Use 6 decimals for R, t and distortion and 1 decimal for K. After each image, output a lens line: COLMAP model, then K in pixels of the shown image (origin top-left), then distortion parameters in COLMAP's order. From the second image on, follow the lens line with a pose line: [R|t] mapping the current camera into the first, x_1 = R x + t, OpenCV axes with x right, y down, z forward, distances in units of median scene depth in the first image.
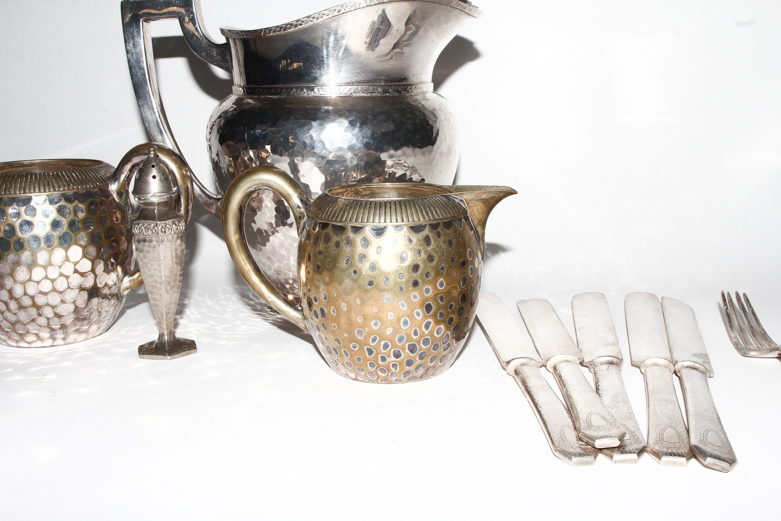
lens RADIAL K [[909.2, 0, 389.5], [0, 909.2, 260.3], [0, 0, 1]] dist [-0.067253, 0.000000]
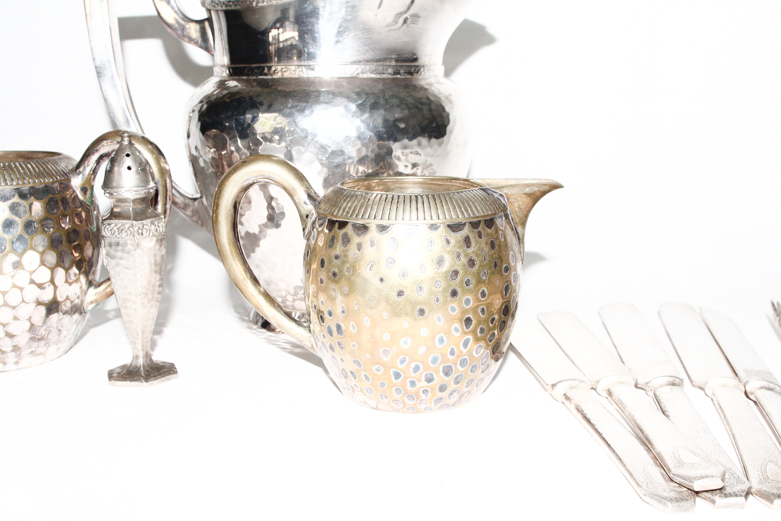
lens RADIAL K [[909.2, 0, 389.0], [0, 909.2, 261.7], [0, 0, 1]] dist [-0.067253, 0.000000]
pose [[0.997594, -0.004240, 0.069203, -0.077416], [0.005234, 0.999886, -0.014191, 0.007137], [-0.069135, 0.014519, 0.997502, 0.150525]]
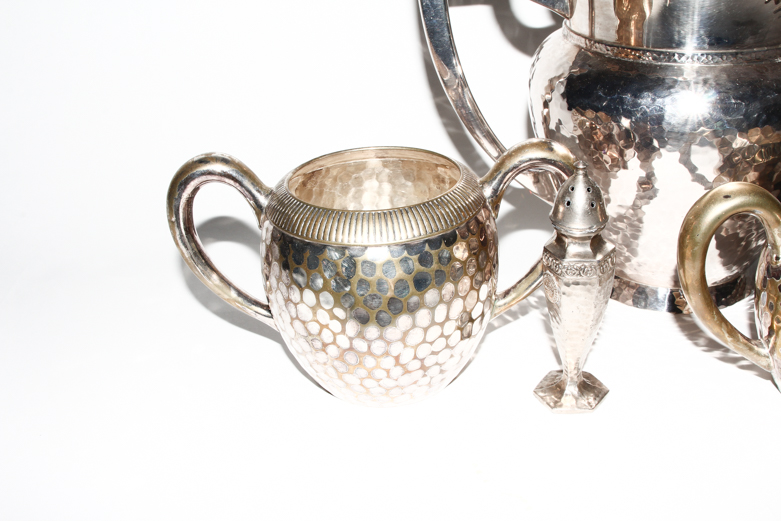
lens RADIAL K [[909.2, 0, 392.4], [0, 909.2, 259.4], [0, 0, 1]] dist [-0.067253, 0.000000]
pose [[0.988492, -0.092332, 0.119824, -0.511723], [0.060184, 0.966768, 0.248469, -0.242590], [-0.138783, -0.238398, 0.961200, 0.265692]]
